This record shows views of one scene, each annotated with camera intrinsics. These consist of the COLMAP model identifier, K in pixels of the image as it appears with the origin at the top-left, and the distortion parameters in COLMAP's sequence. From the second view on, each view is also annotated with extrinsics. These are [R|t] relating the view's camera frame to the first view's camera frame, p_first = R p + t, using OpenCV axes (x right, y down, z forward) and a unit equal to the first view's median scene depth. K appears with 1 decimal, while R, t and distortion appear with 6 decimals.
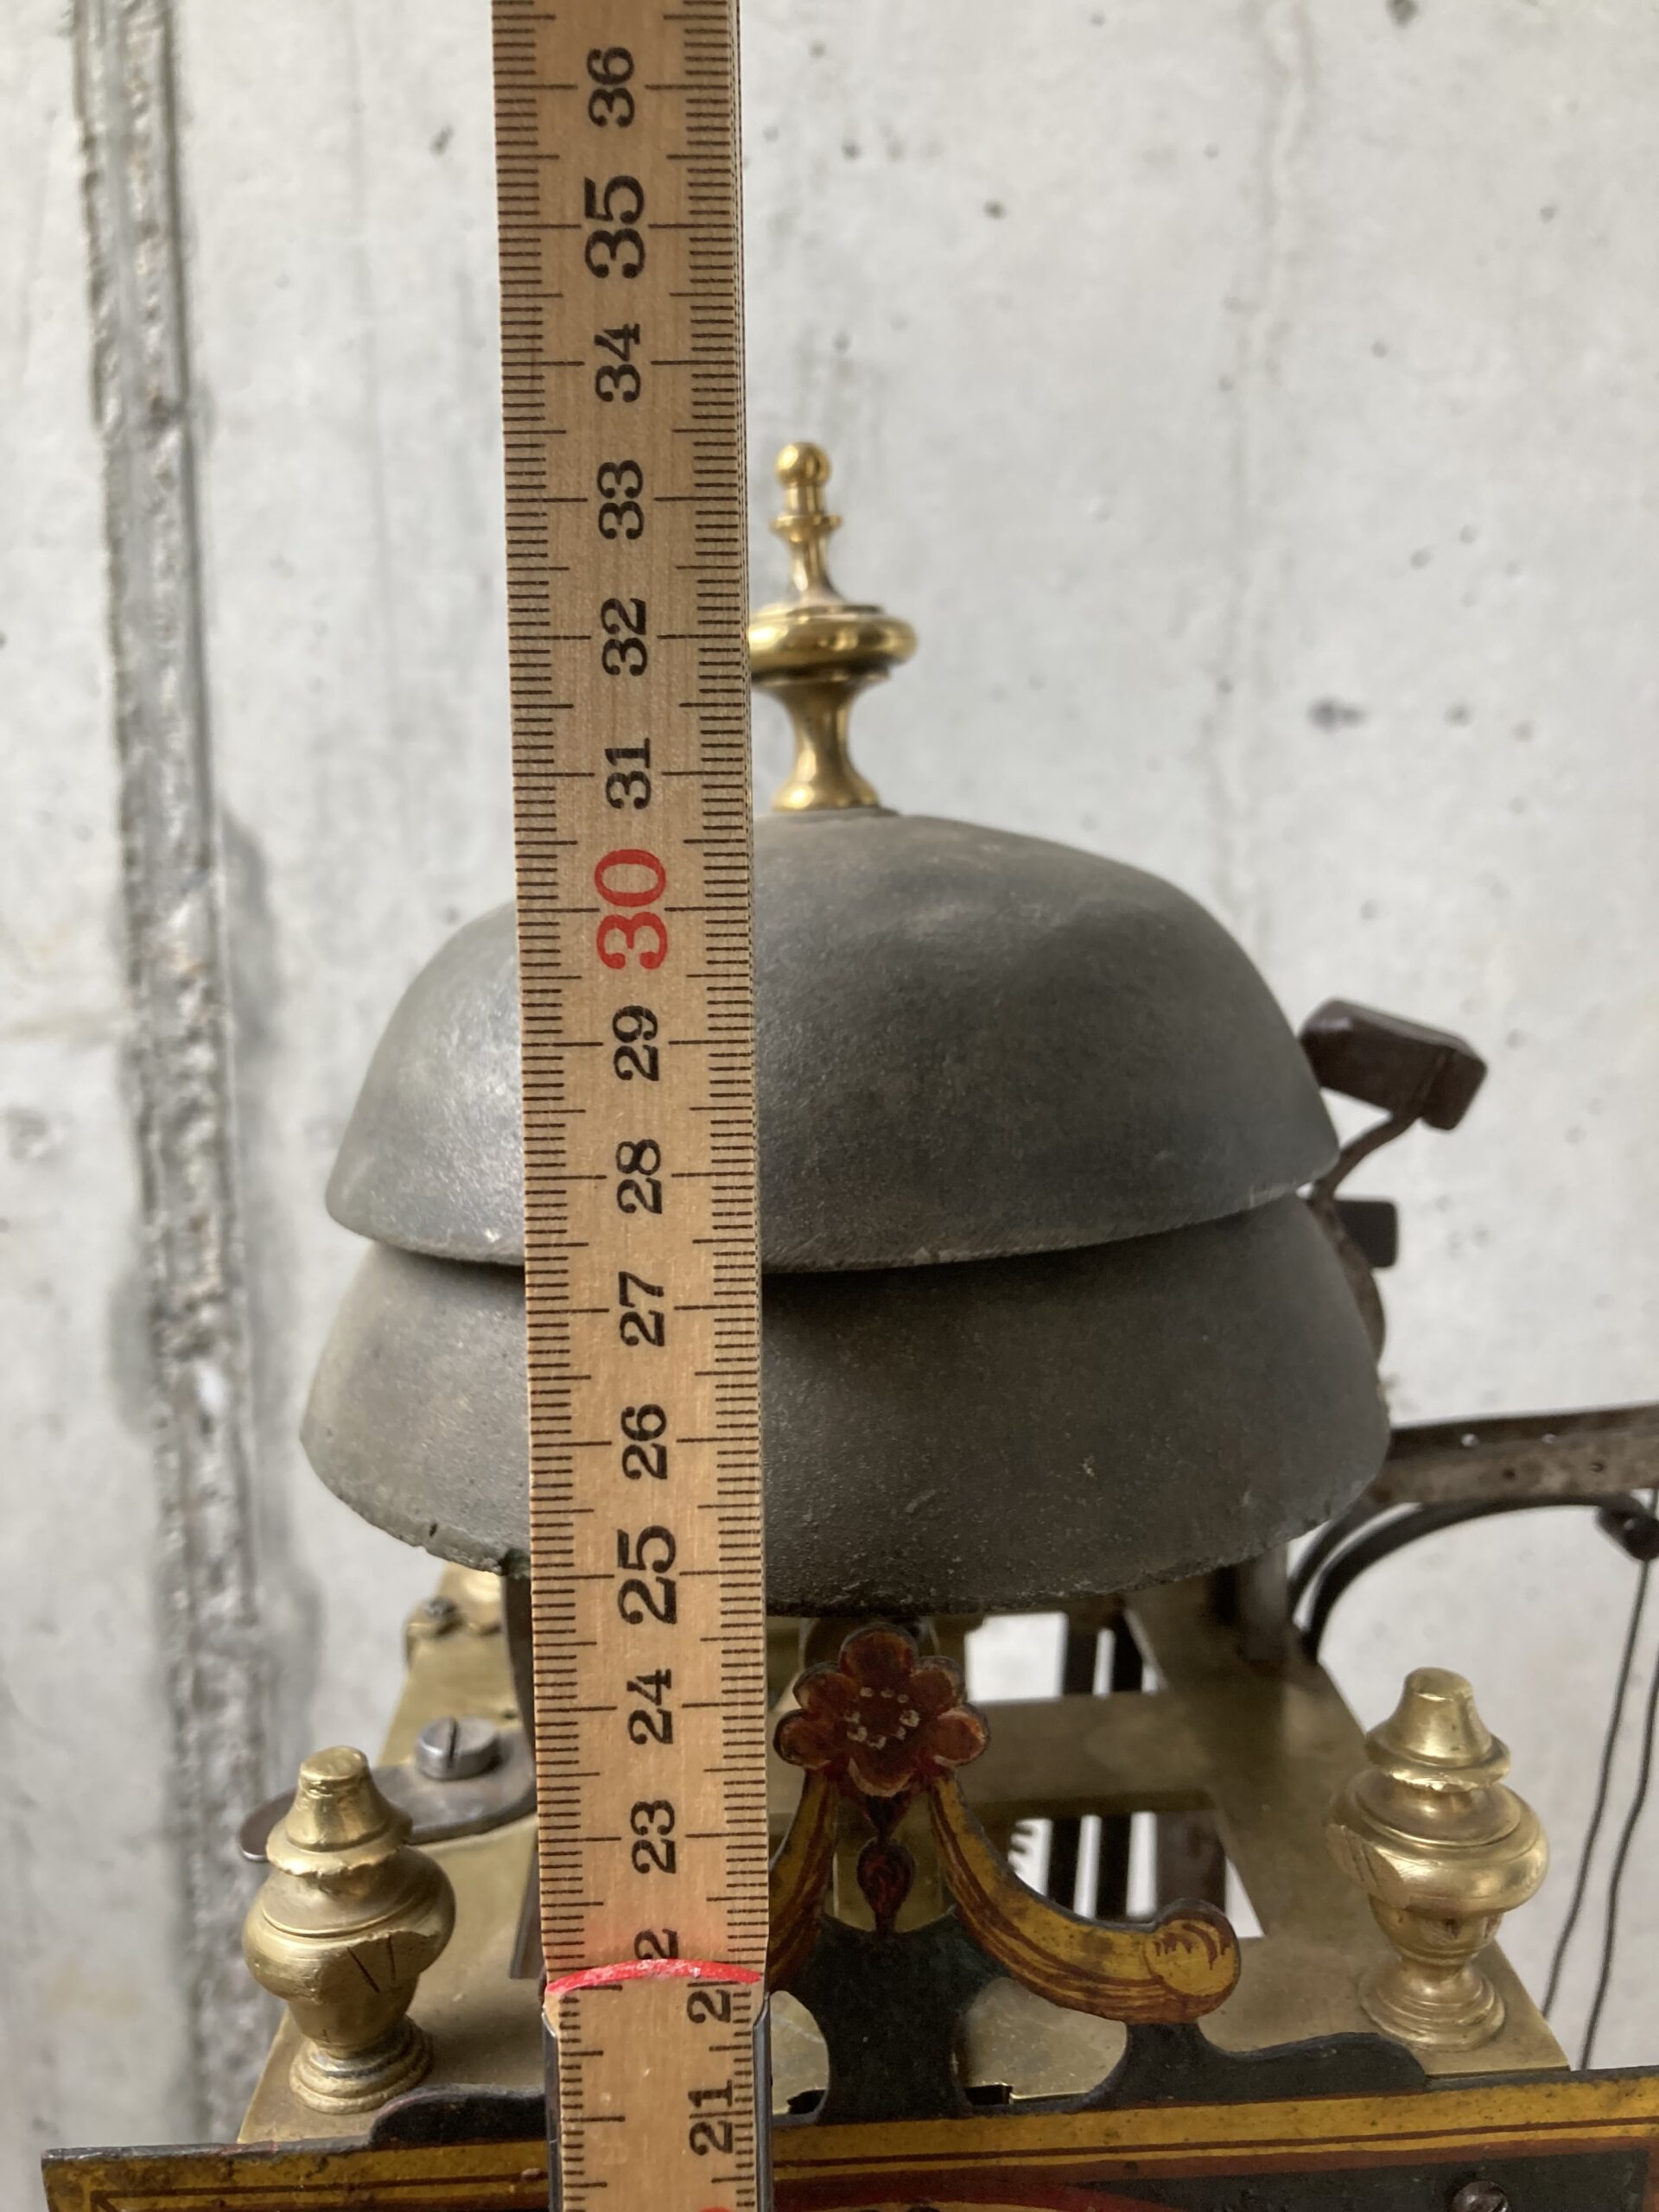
lens RADIAL K [[1837.5, 0, 824.0], [0, 1837.5, 1090.9], [0, 0, 1]] dist [0.003118, -0.008645]
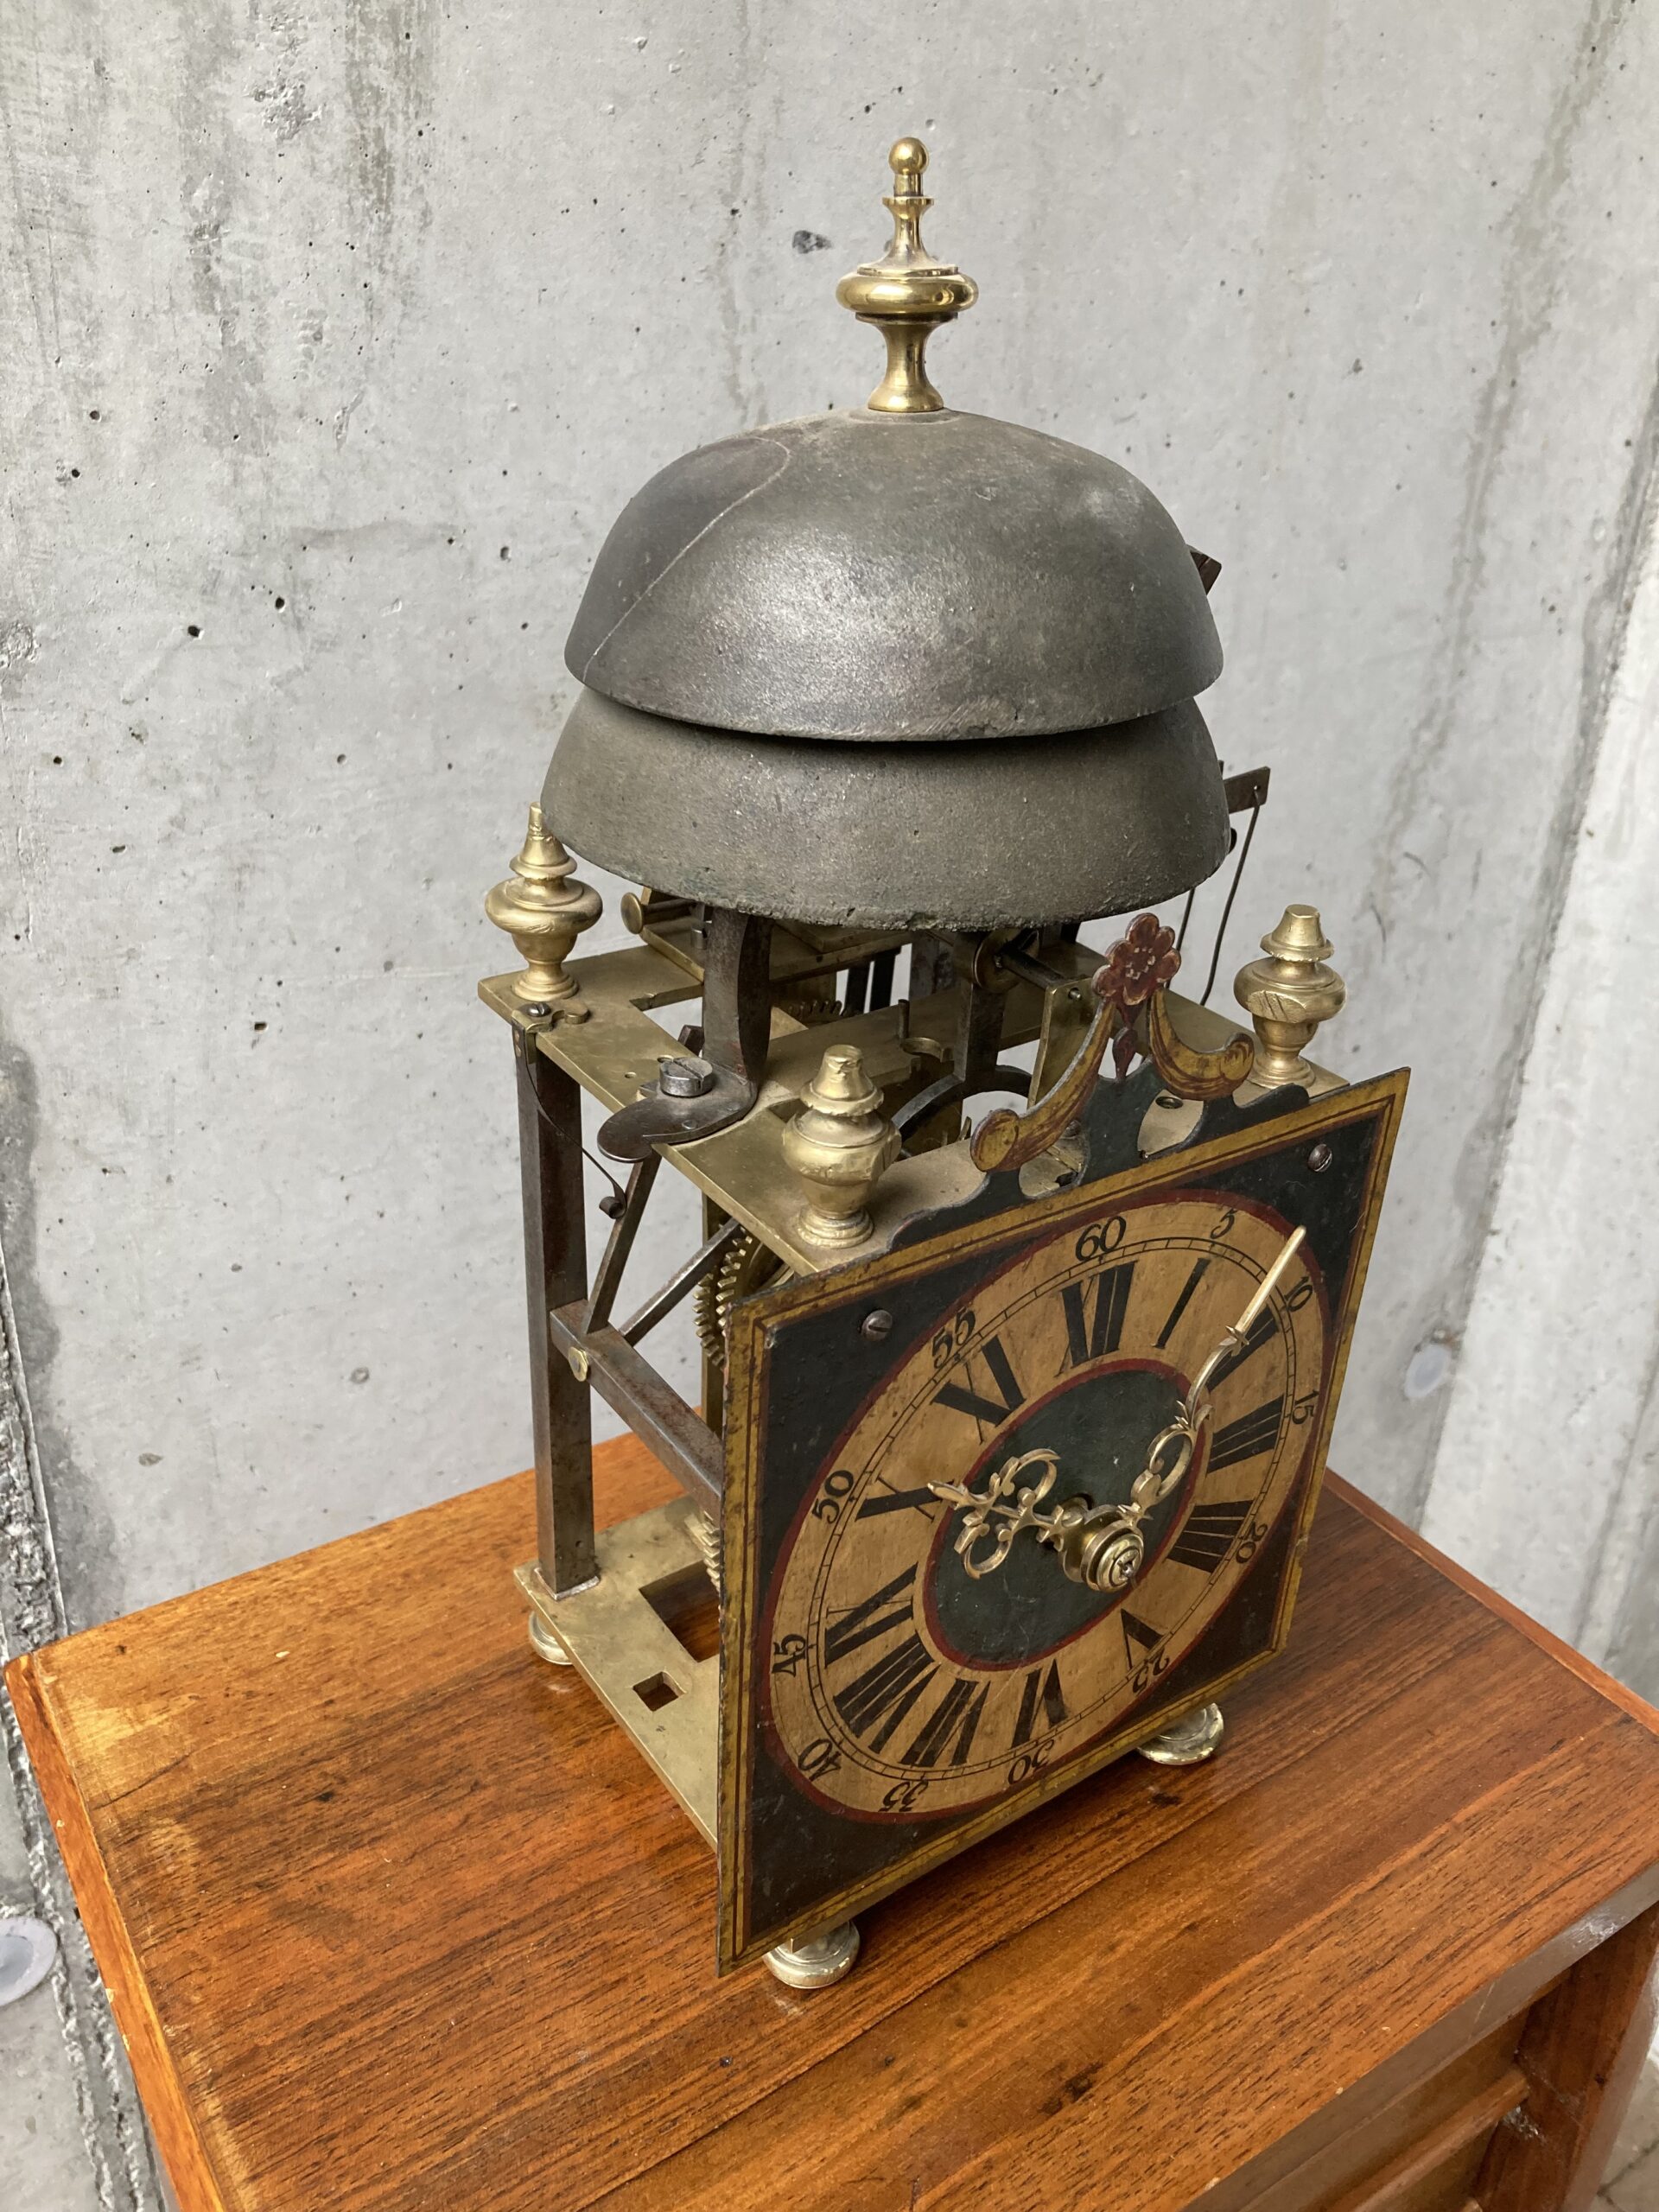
lens RADIAL K [[1822.2, 0, 842.0], [0, 1822.2, 1120.8], [0, 0, 1]] dist [0.009524, -0.018948]
pose [[0.834827, -0.205351, 0.510779, -1.146619], [0.036124, 0.946258, 0.321389, -0.105730], [-0.549326, -0.249853, 0.797380, -0.332216]]
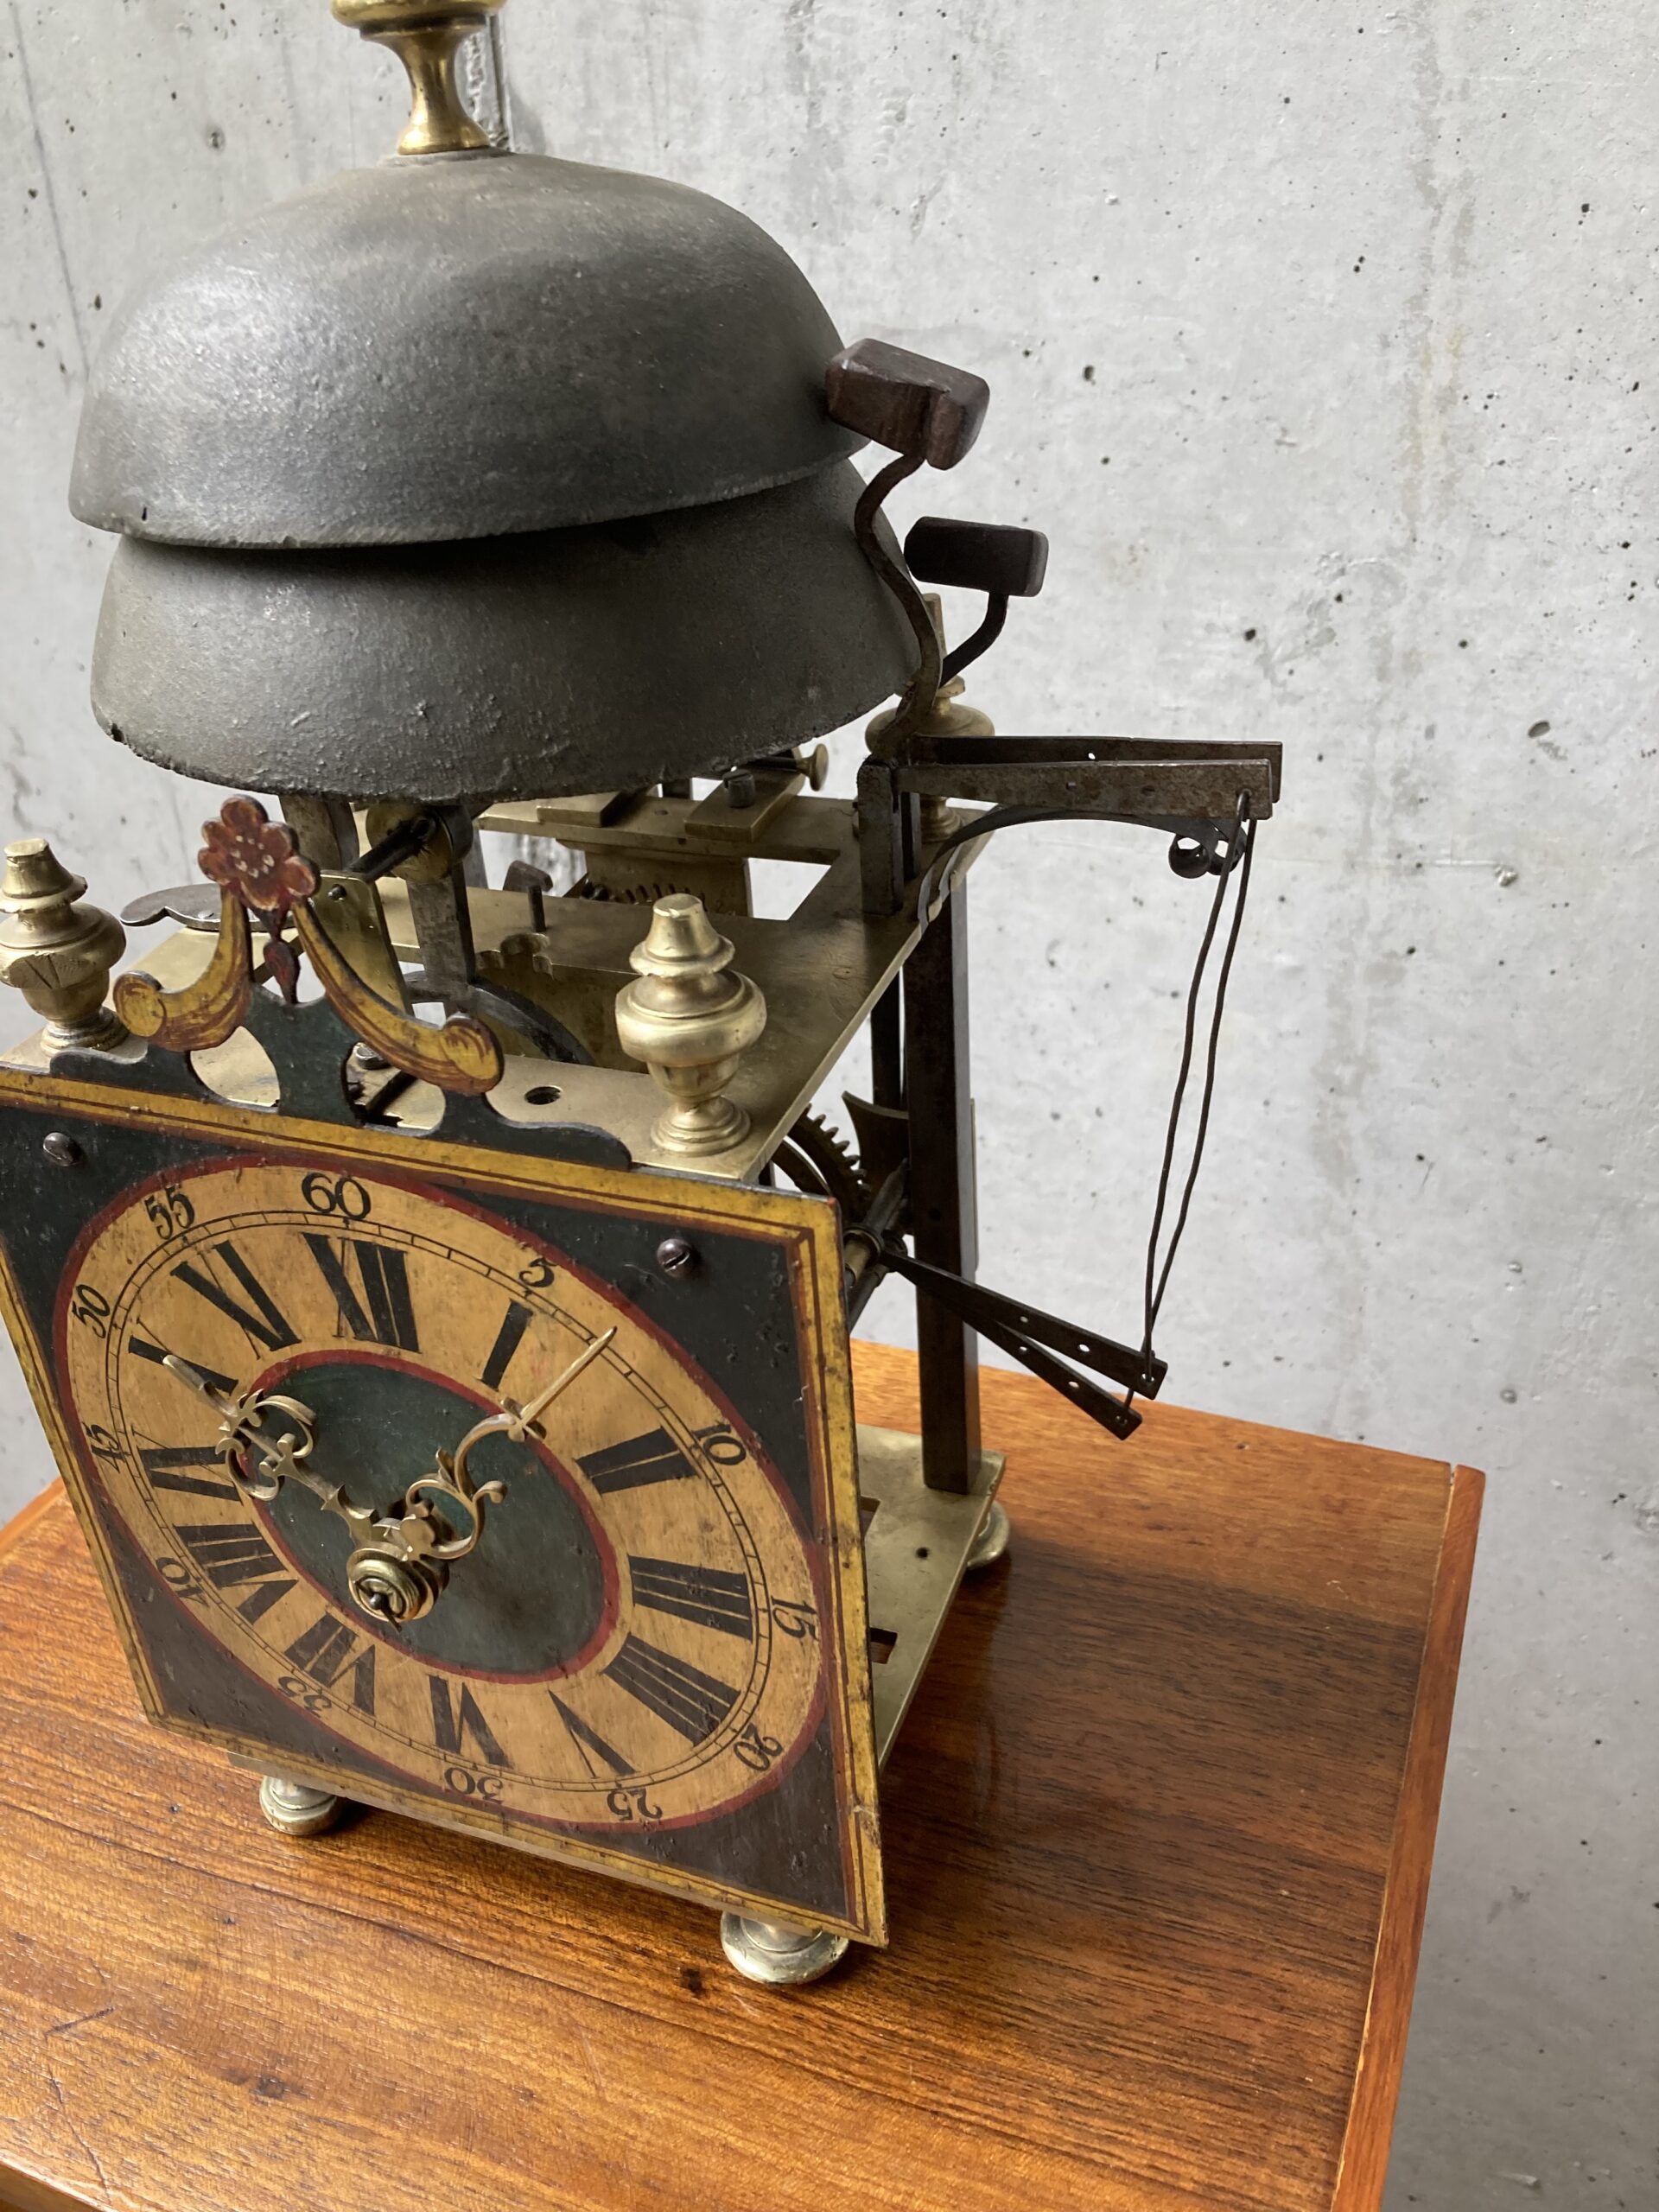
lens RADIAL K [[1822.2, 0, 842.0], [0, 1822.2, 1120.8], [0, 0, 1]] dist [0.009524, -0.018948]
pose [[0.921954, 0.184232, -0.340675, 0.969090], [-0.042135, 0.922107, 0.384633, -0.046027], [0.385001, -0.340260, 0.857903, -0.143437]]
